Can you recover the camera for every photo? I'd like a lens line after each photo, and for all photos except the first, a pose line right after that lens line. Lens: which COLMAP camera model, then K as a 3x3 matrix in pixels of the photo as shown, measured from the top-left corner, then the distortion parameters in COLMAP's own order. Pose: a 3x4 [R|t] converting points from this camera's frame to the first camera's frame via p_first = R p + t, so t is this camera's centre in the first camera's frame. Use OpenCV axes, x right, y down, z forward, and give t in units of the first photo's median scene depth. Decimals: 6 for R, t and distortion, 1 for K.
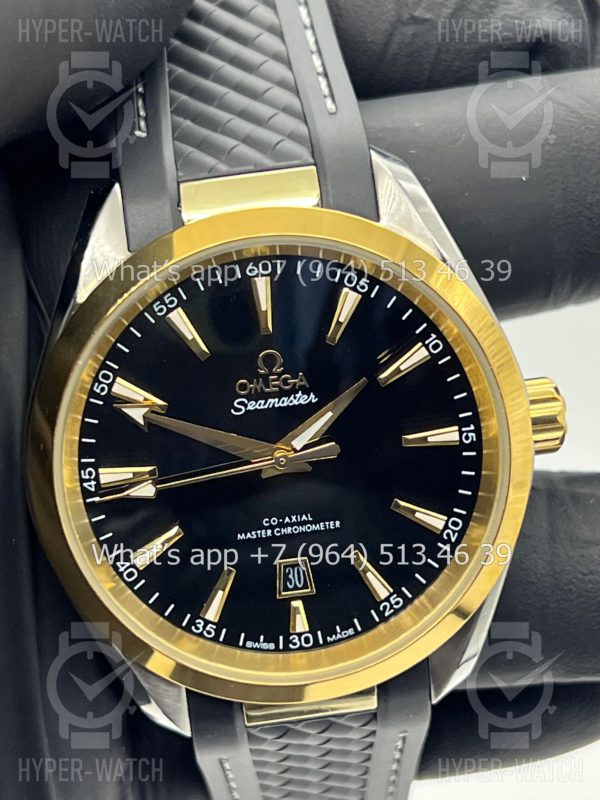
lens RADIAL K [[1871.9, 0, 293.6], [0, 1871.9, 394.1], [0, 0, 1]] dist [0.321402, 0.000000]
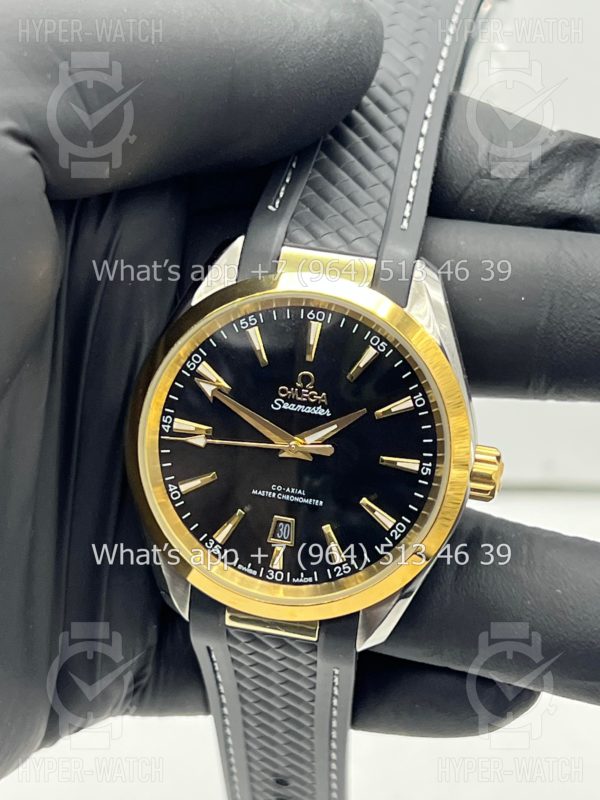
lens RADIAL K [[1871.9, 0, 314.1], [0, 1871.9, 415.5], [0, 0, 1]] dist [0.321402, 0.000000]
pose [[0.945570, 0.278424, -0.168457, 0.240825], [-0.287849, 0.957076, -0.033887, 0.055362], [0.151791, 0.080532, 0.985126, -0.413206]]
